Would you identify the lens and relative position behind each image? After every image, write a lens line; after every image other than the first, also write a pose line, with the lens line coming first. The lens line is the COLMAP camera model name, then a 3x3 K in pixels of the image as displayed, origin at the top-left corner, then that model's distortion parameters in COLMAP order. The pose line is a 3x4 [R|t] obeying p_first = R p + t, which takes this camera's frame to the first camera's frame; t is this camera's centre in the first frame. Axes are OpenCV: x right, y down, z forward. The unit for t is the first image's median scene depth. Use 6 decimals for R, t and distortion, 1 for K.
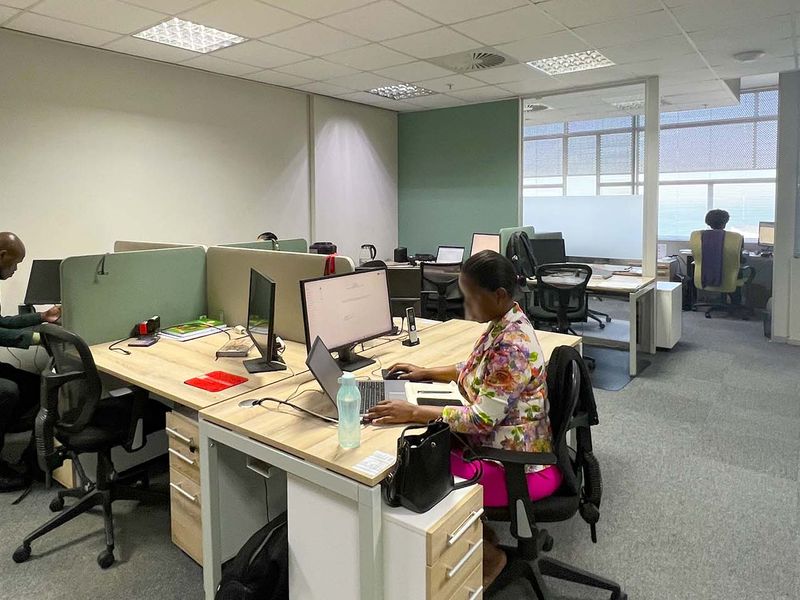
lens RADIAL K [[523.6, 0, 403.9], [0, 523.6, 299.6], [0, 0, 1]] dist [-0.008163, -0.003318]
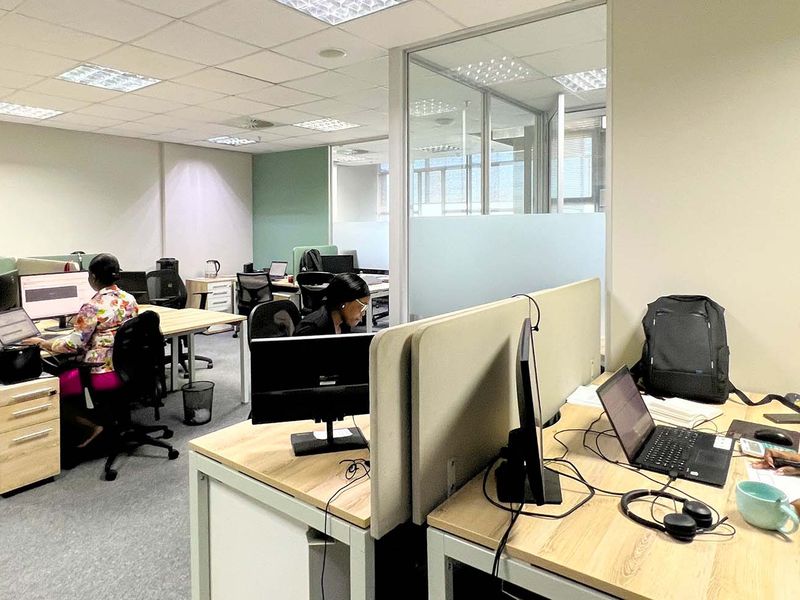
lens RADIAL K [[523.6, 0, 396.9], [0, 523.6, 296.3], [0, 0, 1]] dist [-0.008163, -0.003318]
pose [[0.999993, 0.000594, 0.003738, 0.394497], [-0.000410, 0.998791, -0.049159, 0.044773], [-0.003763, 0.049157, 0.998784, -0.261616]]
